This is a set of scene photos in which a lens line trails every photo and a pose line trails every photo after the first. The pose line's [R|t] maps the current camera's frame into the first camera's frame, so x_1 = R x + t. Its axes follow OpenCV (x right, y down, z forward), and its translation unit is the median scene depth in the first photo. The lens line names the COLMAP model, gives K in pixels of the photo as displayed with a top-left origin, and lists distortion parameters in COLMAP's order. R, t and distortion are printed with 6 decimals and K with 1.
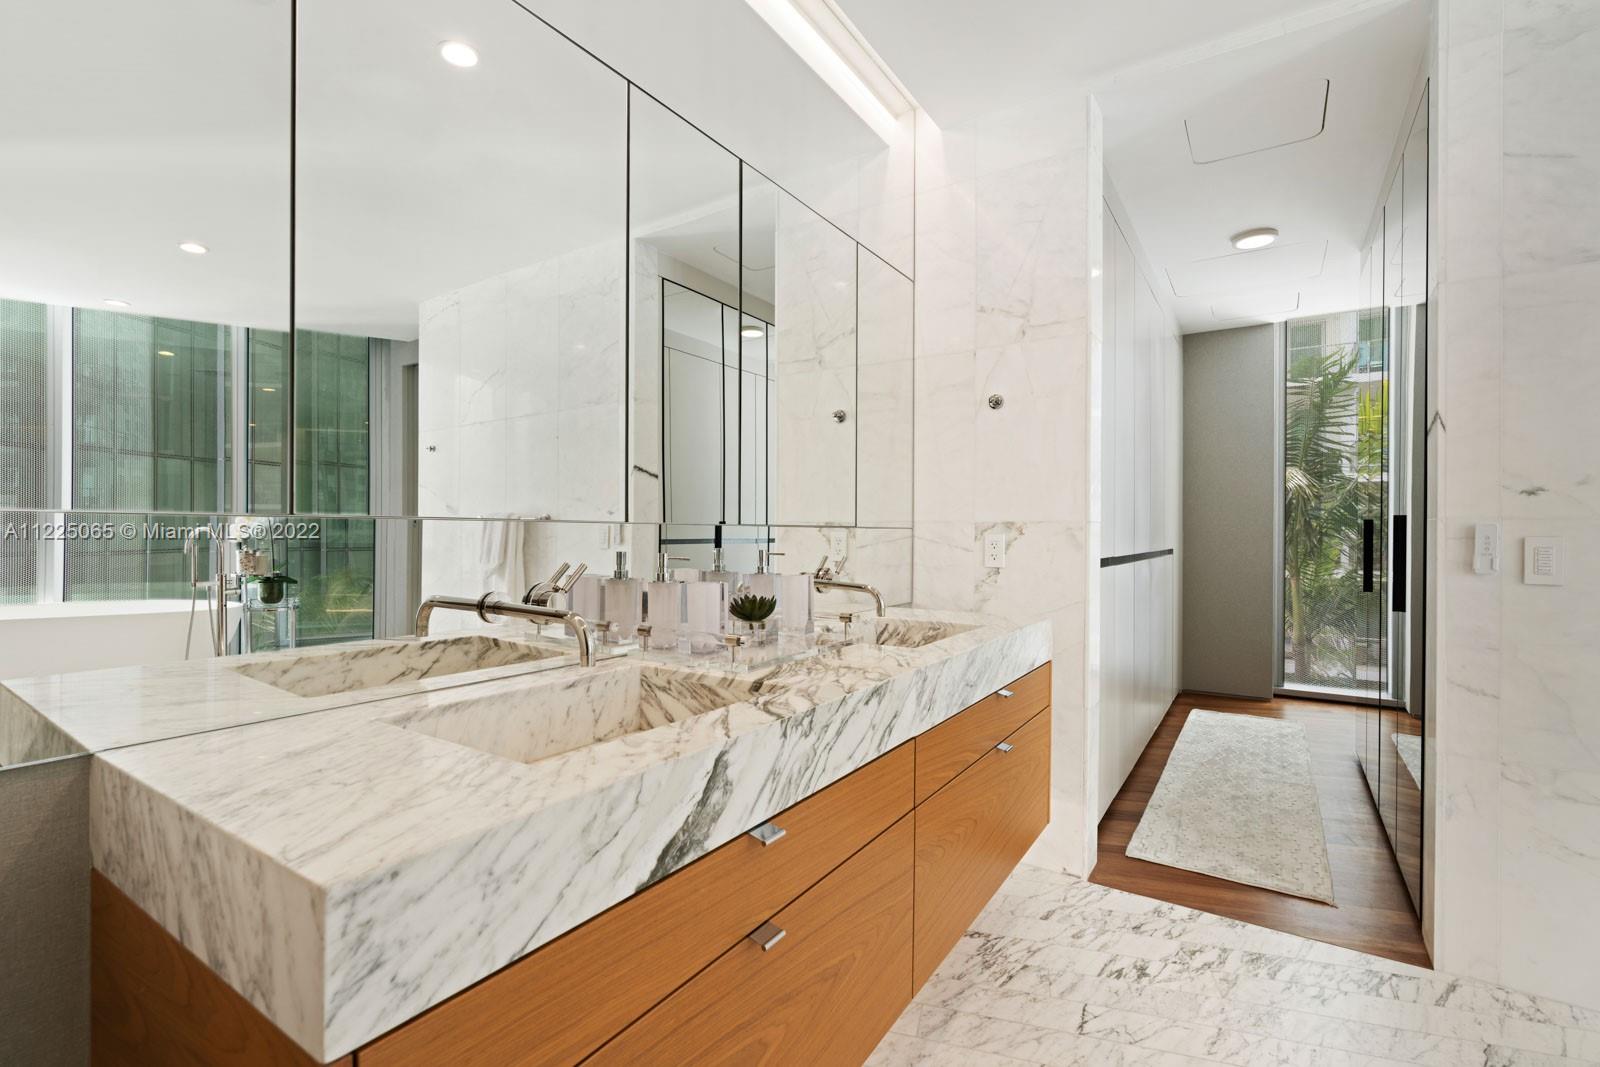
lens RADIAL K [[719.1, 0, 799.2], [0, 719.1, 536.6], [0, 0, 1]] dist [-0.000483, -0.000515]
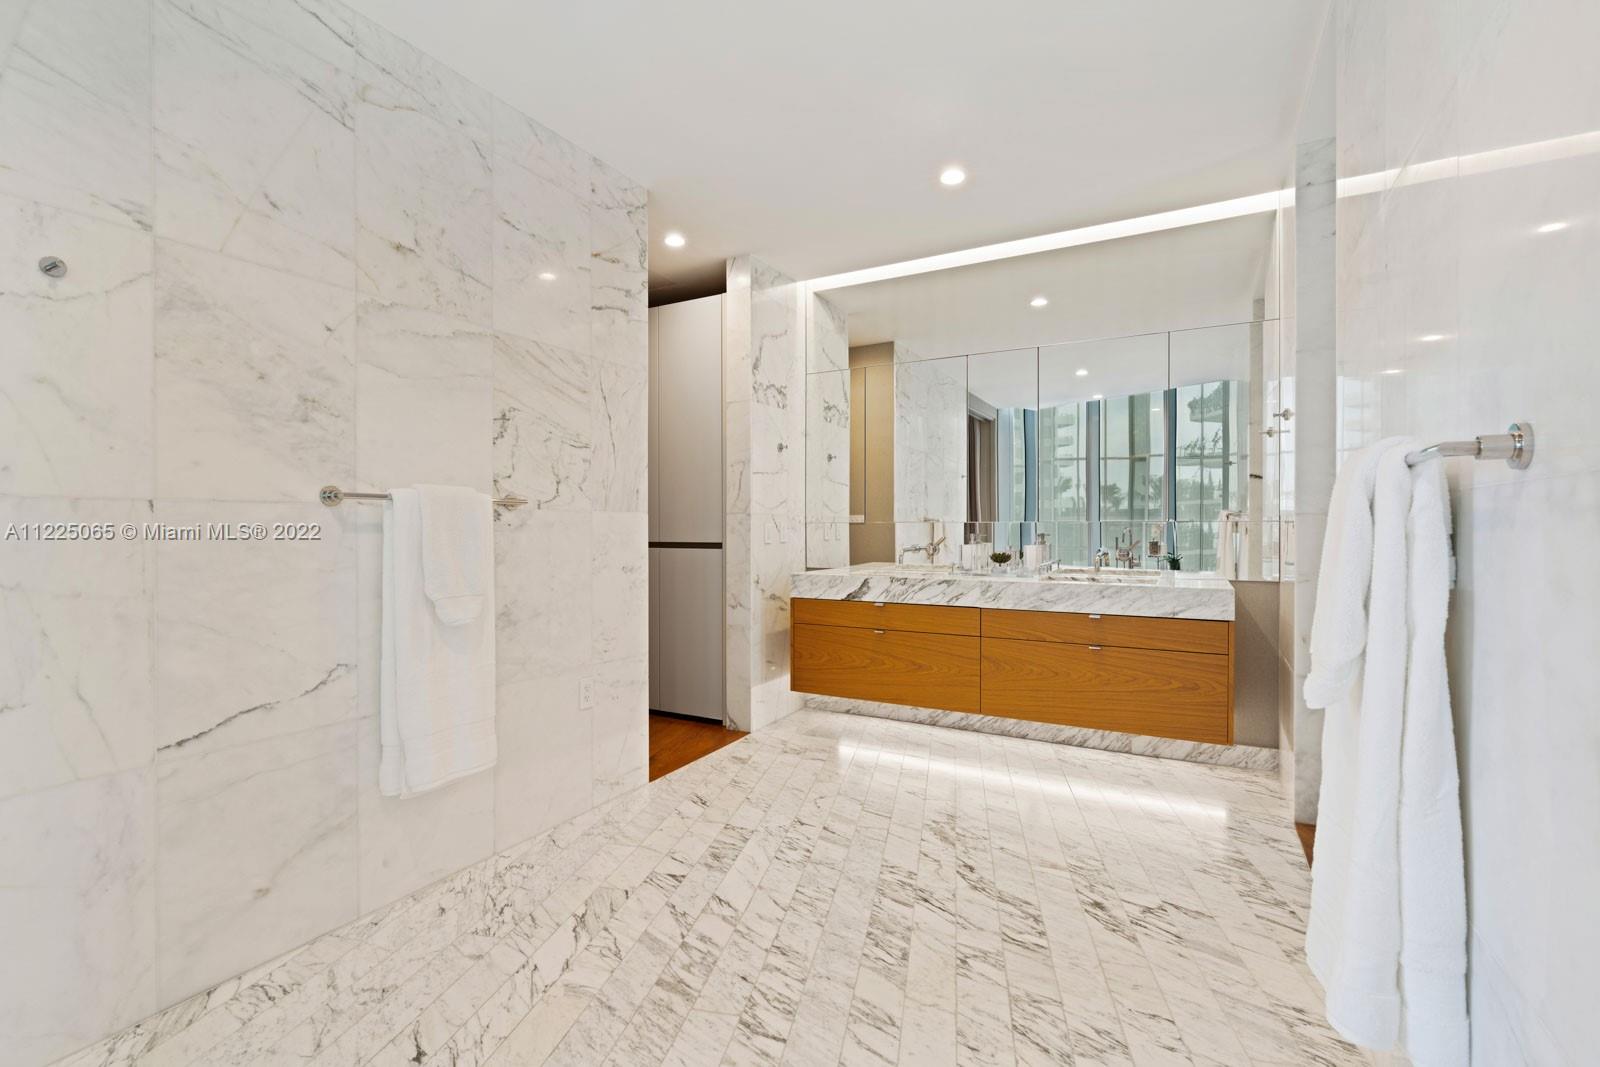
lens RADIAL K [[719.1, 0, 798.9], [0, 719.1, 527.7], [0, 0, 1]] dist [-0.000483, -0.000515]
pose [[0.088403, -0.000034, -0.996085, 3.238003], [-0.003264, 0.999995, -0.000323, 0.008578], [0.996079, 0.003280, 0.088402, 0.204195]]
